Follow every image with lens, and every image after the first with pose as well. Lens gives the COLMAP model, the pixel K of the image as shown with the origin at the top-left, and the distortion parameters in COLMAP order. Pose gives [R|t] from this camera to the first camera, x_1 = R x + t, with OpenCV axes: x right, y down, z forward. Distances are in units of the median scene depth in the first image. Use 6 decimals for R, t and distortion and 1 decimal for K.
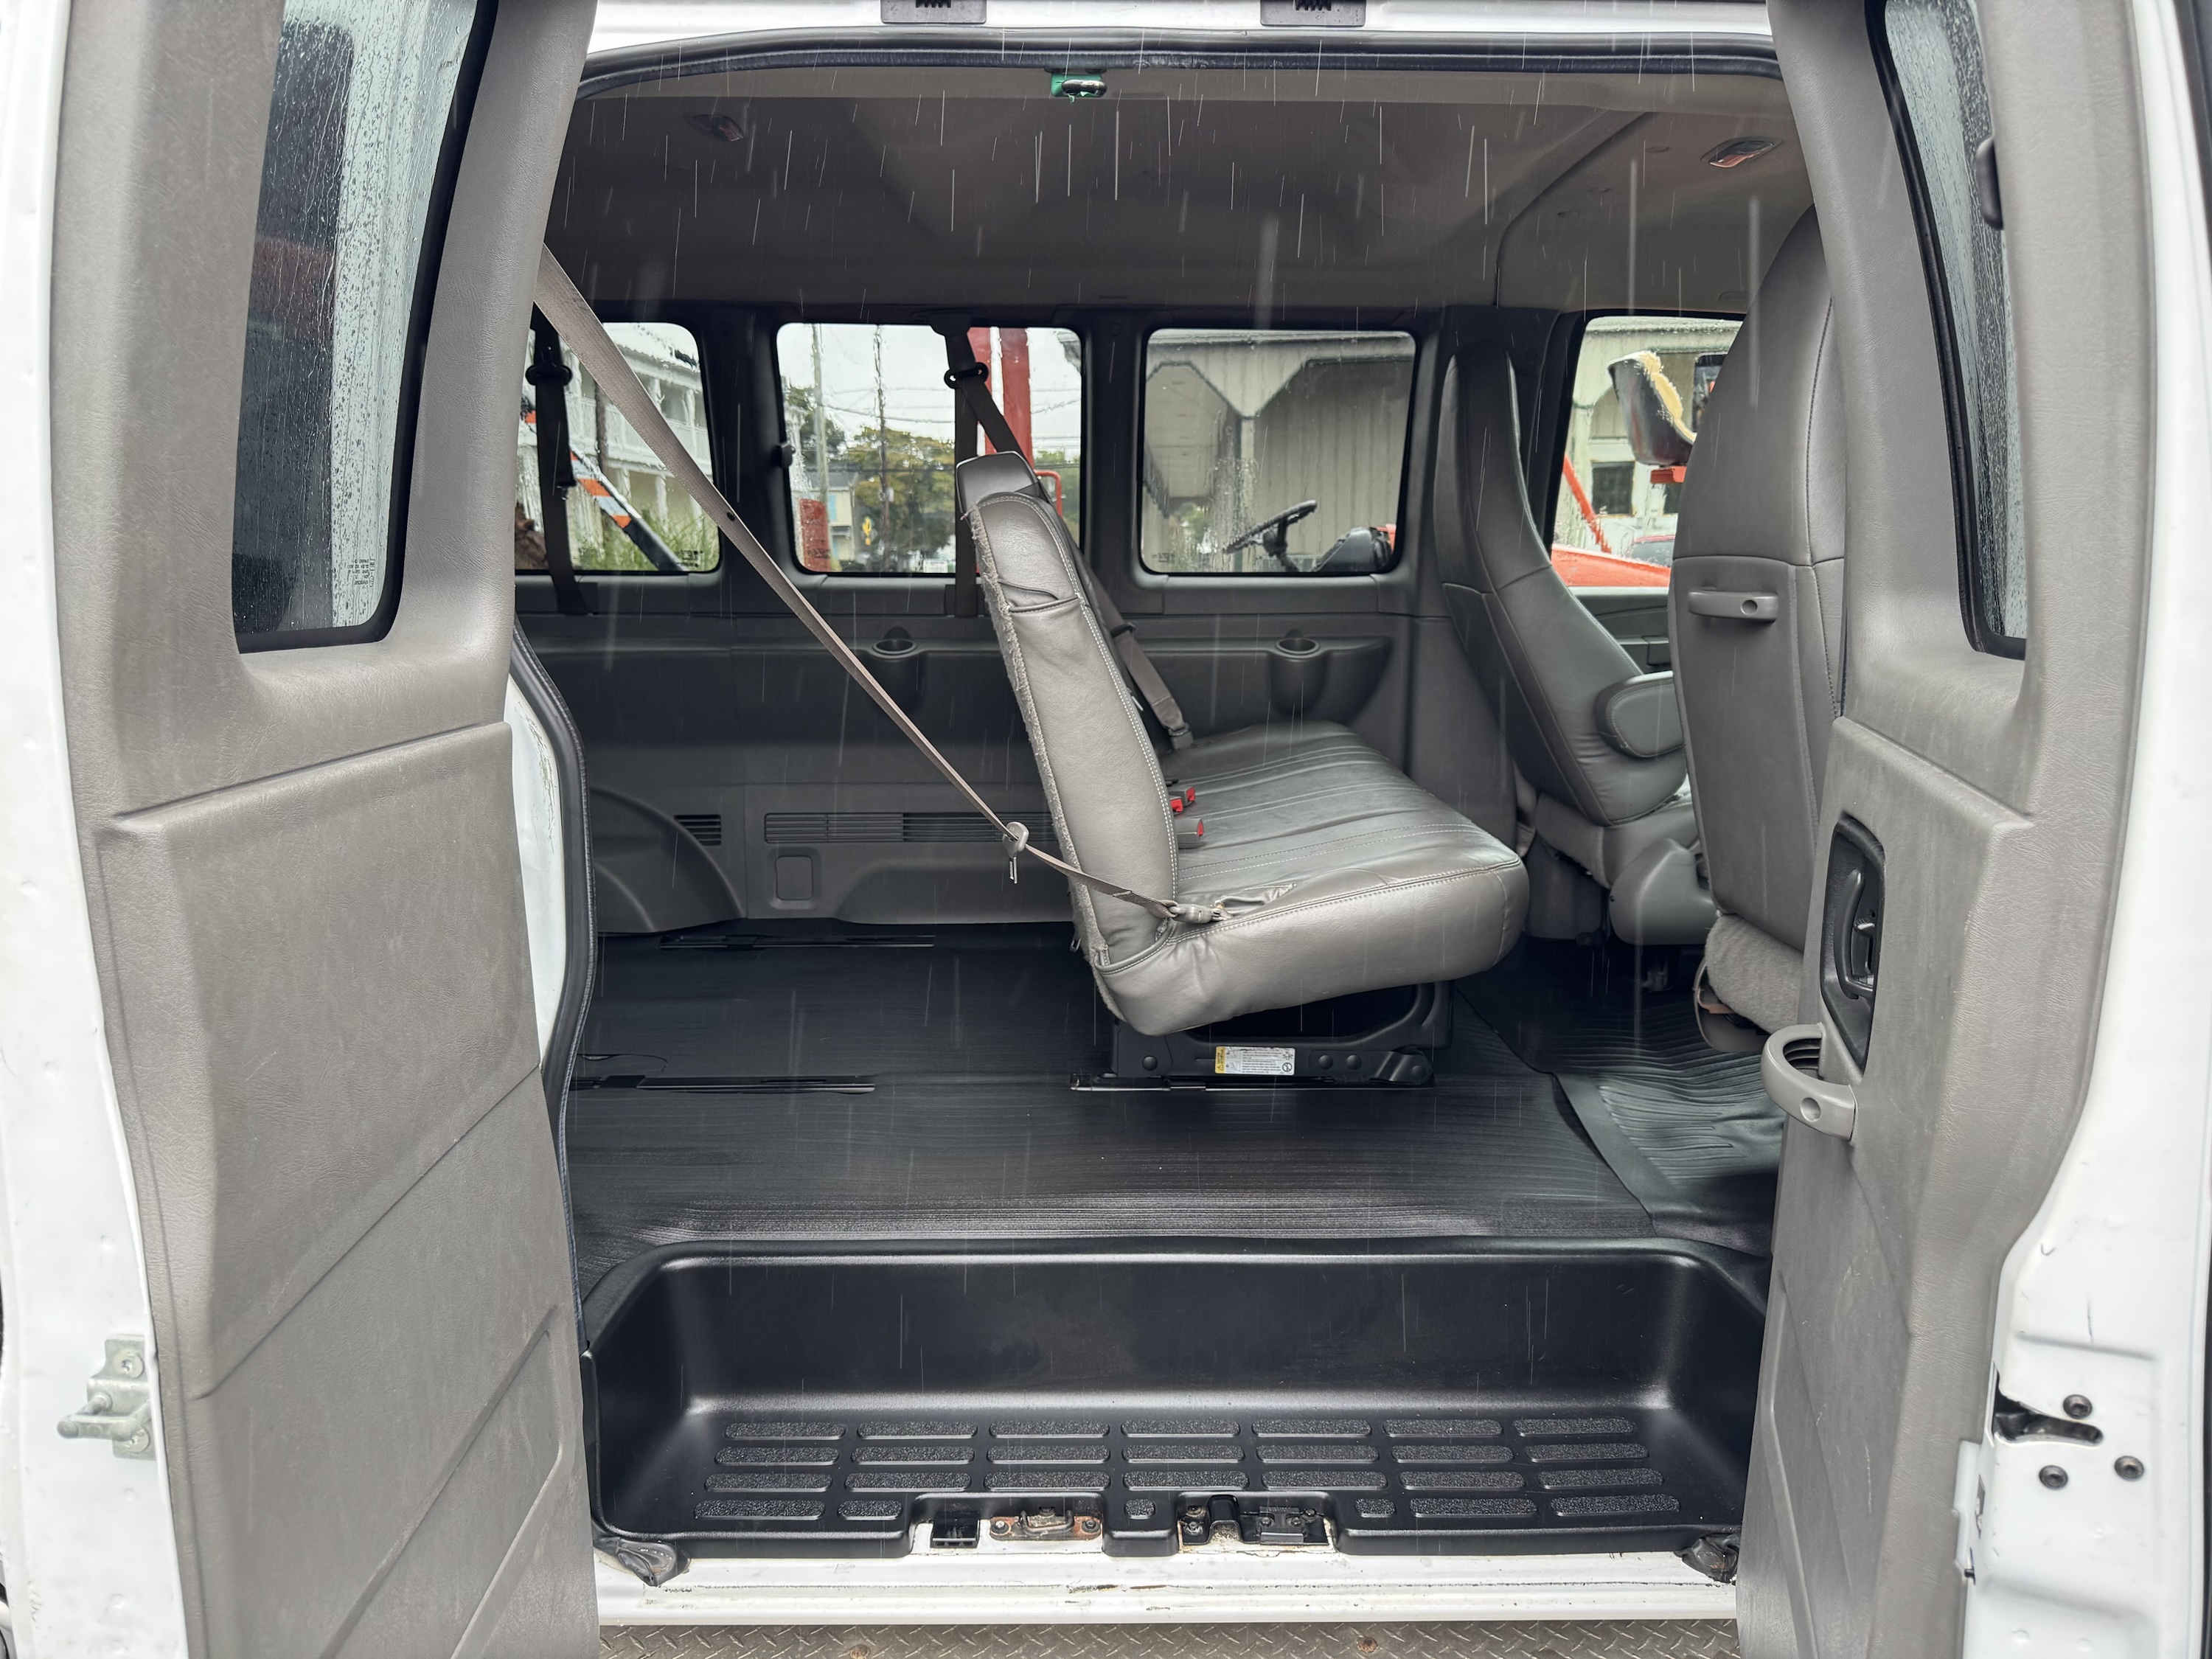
lens RADIAL K [[1574.5, 0, 1106.0], [0, 1574.5, 829.5], [0, 0, 1]] dist [0.095779, 0.000277]
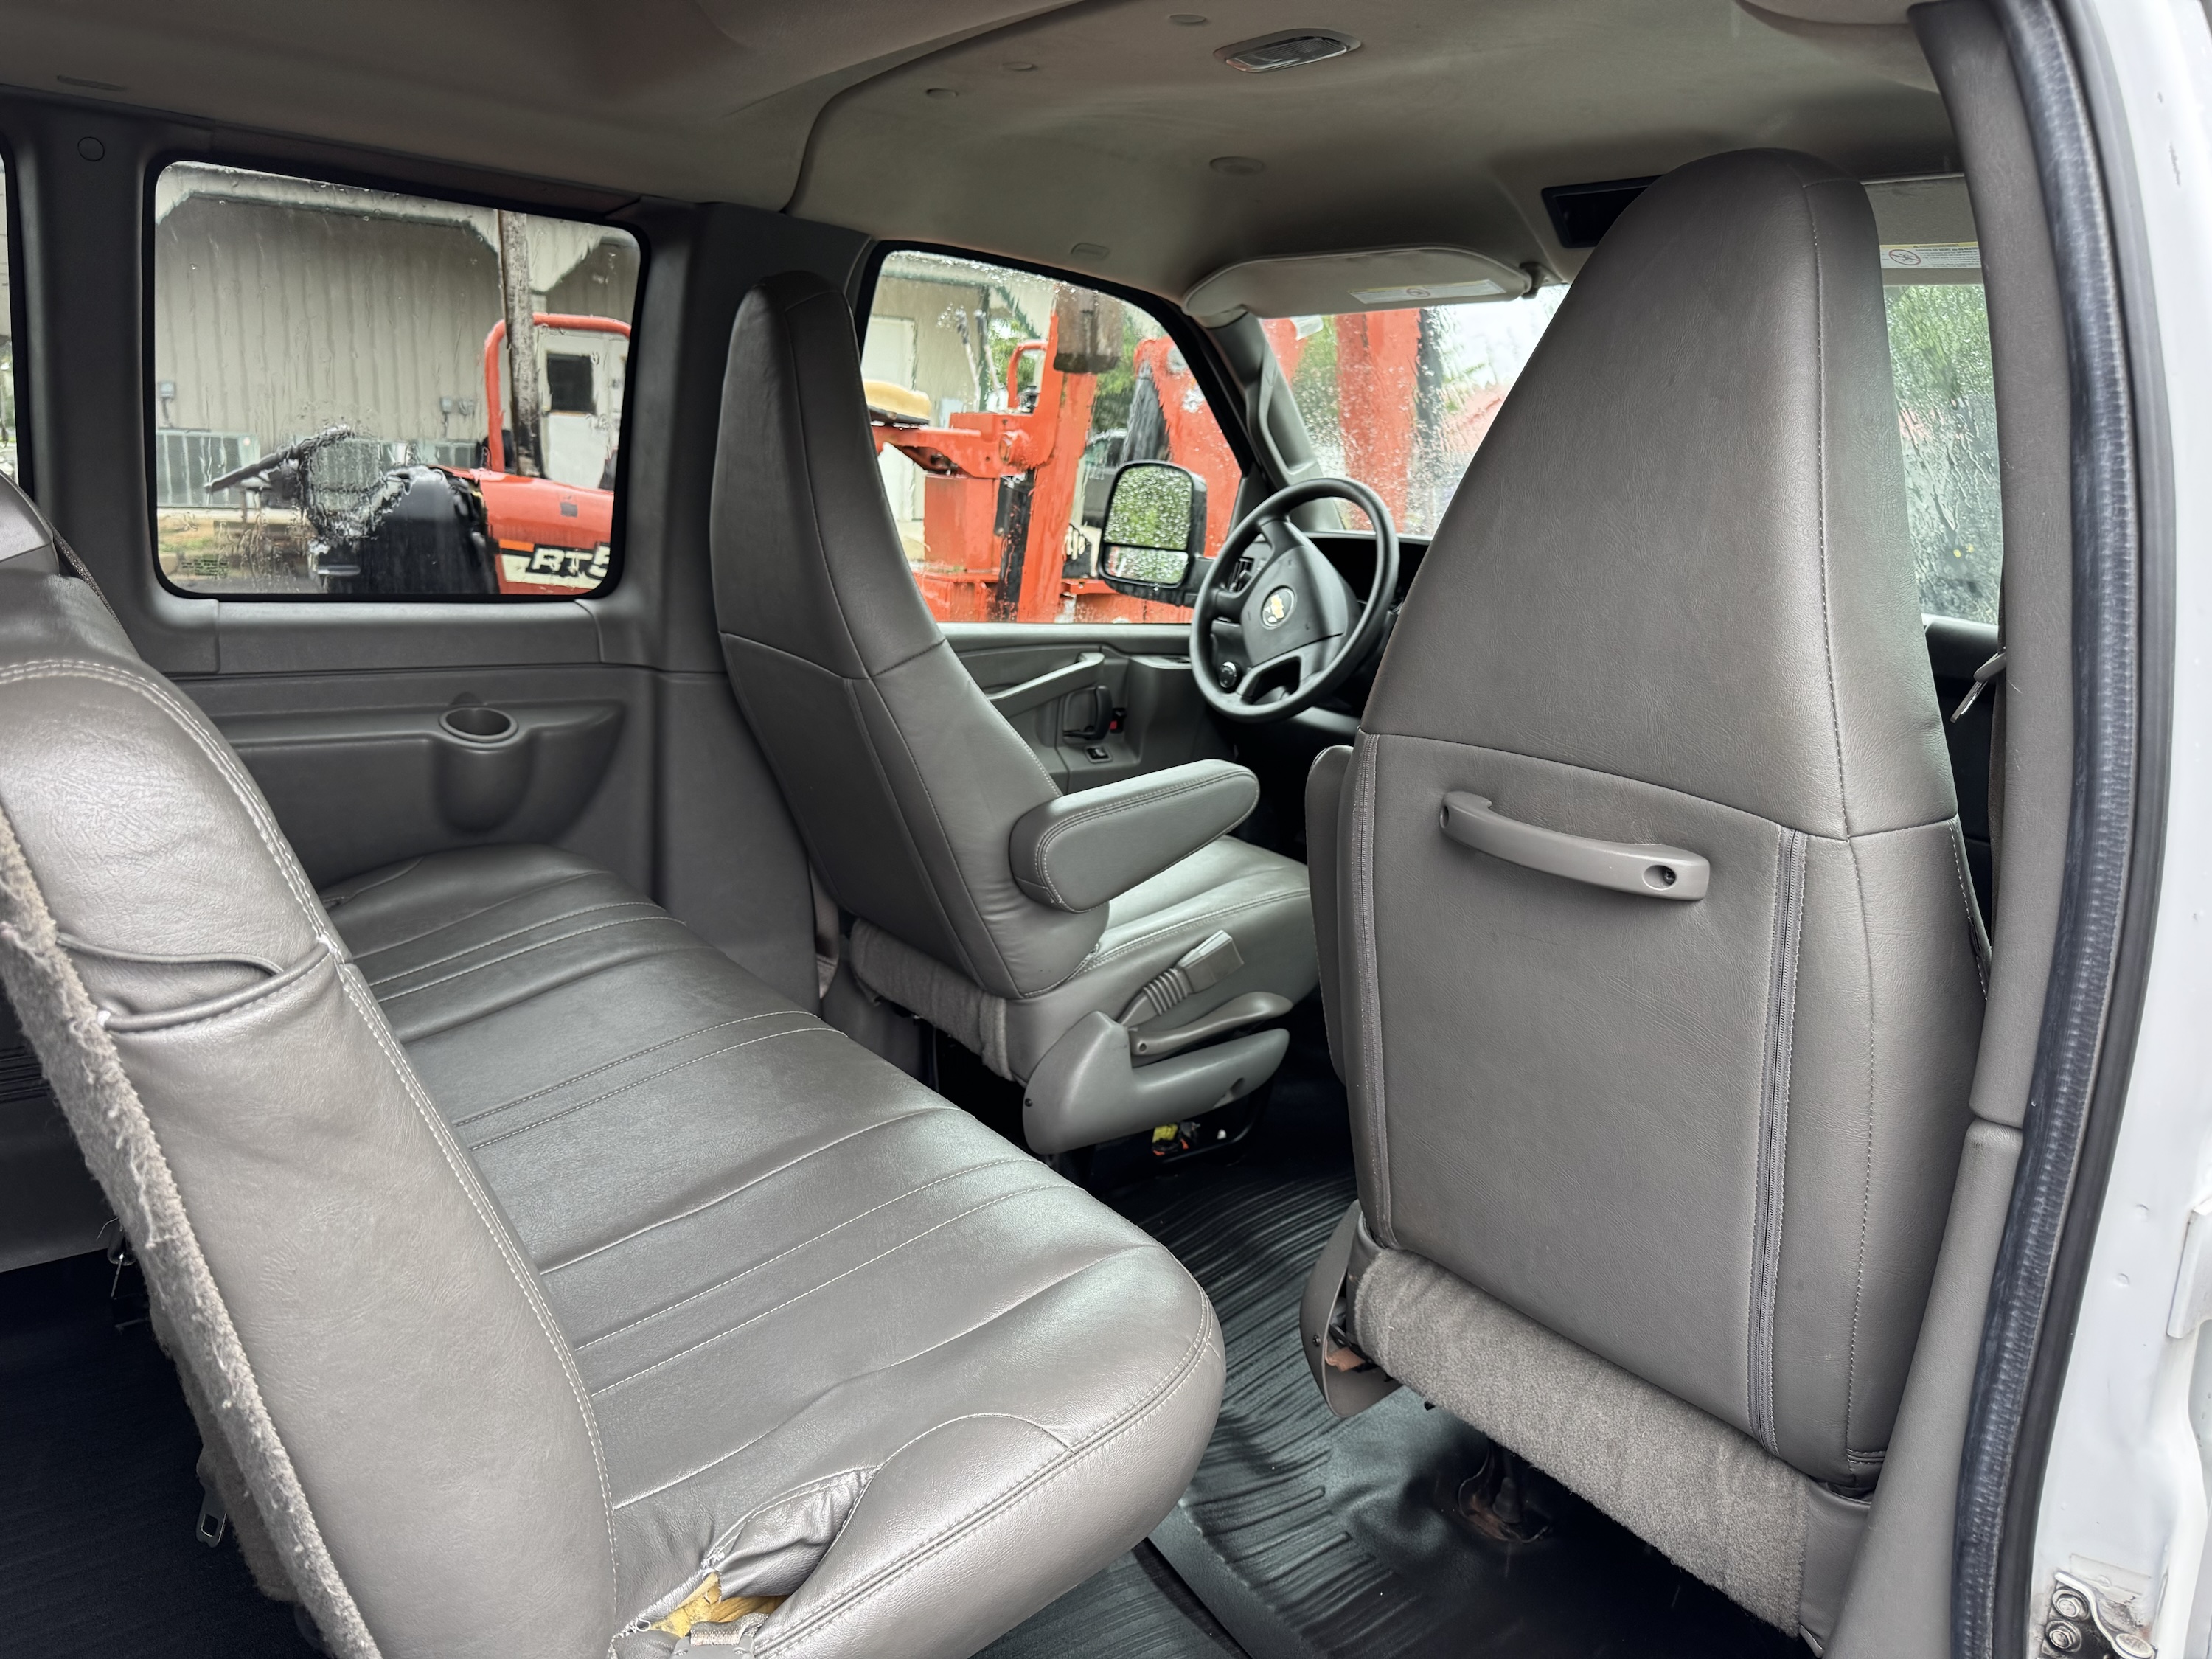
lens RADIAL K [[1566.2, 0, 1103.8], [0, 1566.2, 807.3], [0, 0, 1]] dist [0.092555, -0.125482]
pose [[0.799764, -0.078361, 0.595178, -0.053687], [0.044478, 0.996454, 0.071426, -0.119145], [-0.598664, -0.030652, 0.800414, 0.370101]]
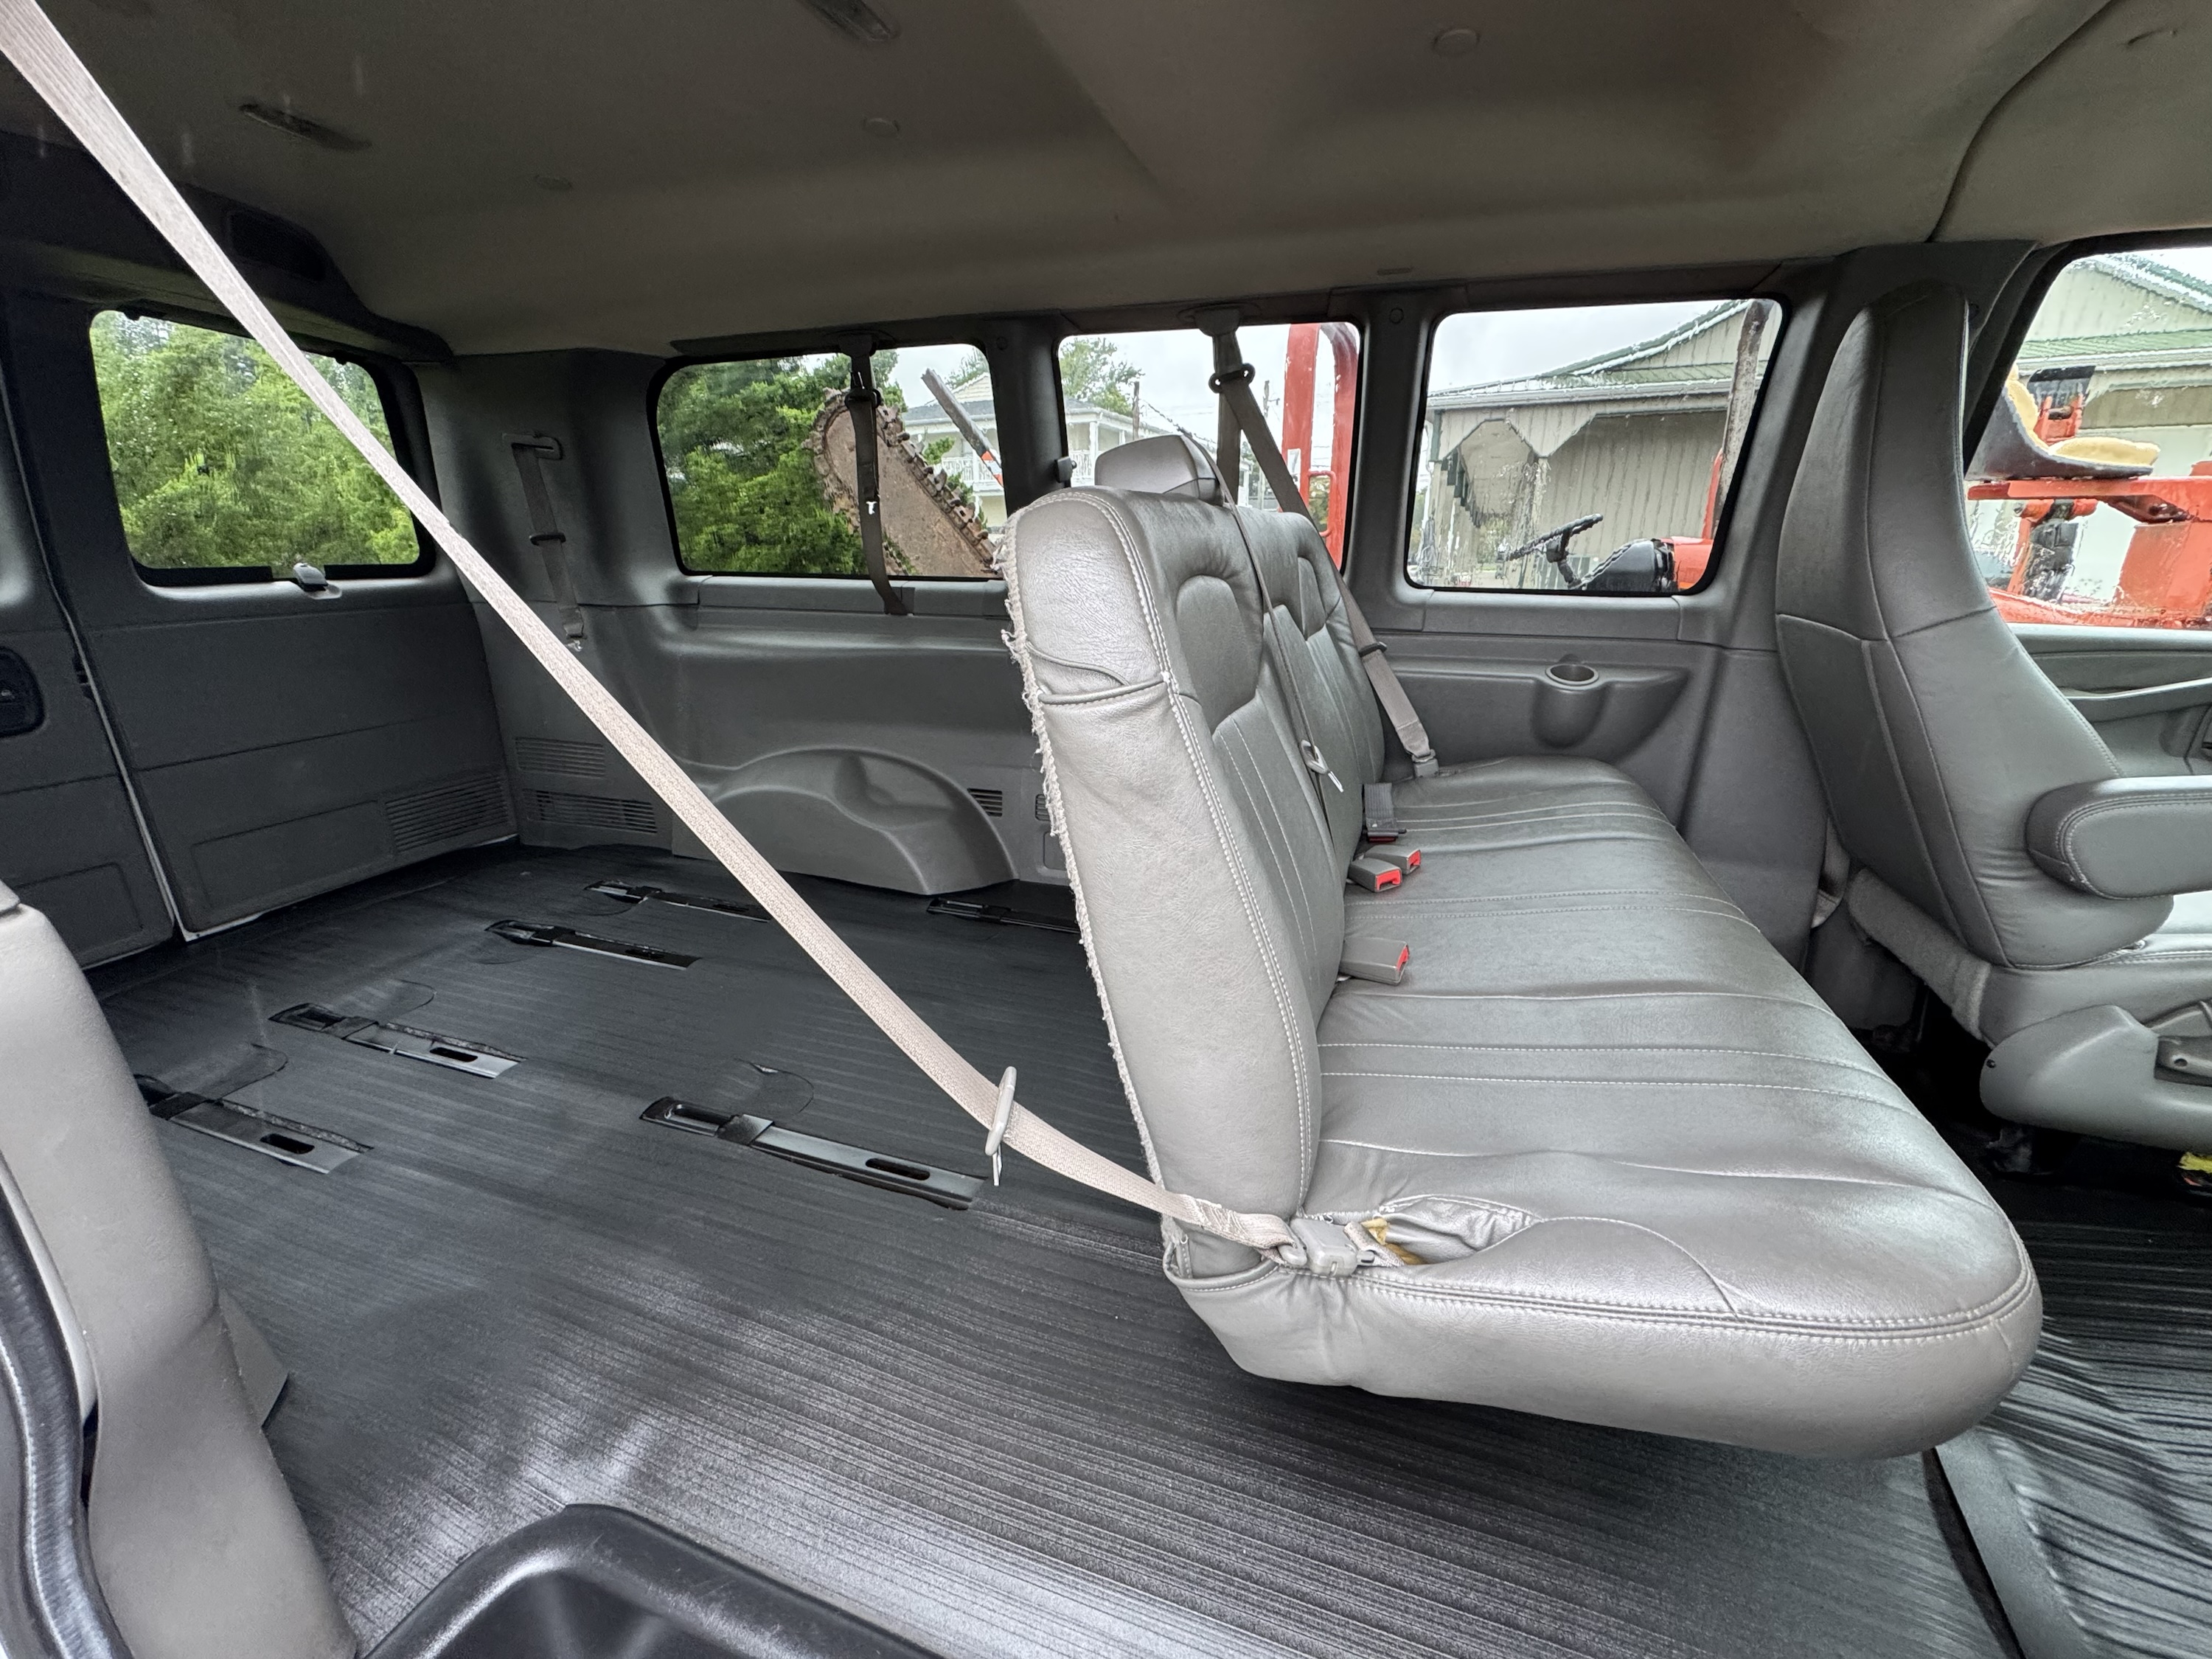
lens RADIAL K [[898.9, 0, 1100.8], [0, 898.9, 832.7], [0, 0, 1]] dist [-0.002283, 0.000170]
pose [[0.942153, 0.111000, -0.316269, 0.039776], [-0.067969, 0.987239, 0.144010, -0.083860], [0.328219, -0.114183, 0.937675, 0.420697]]
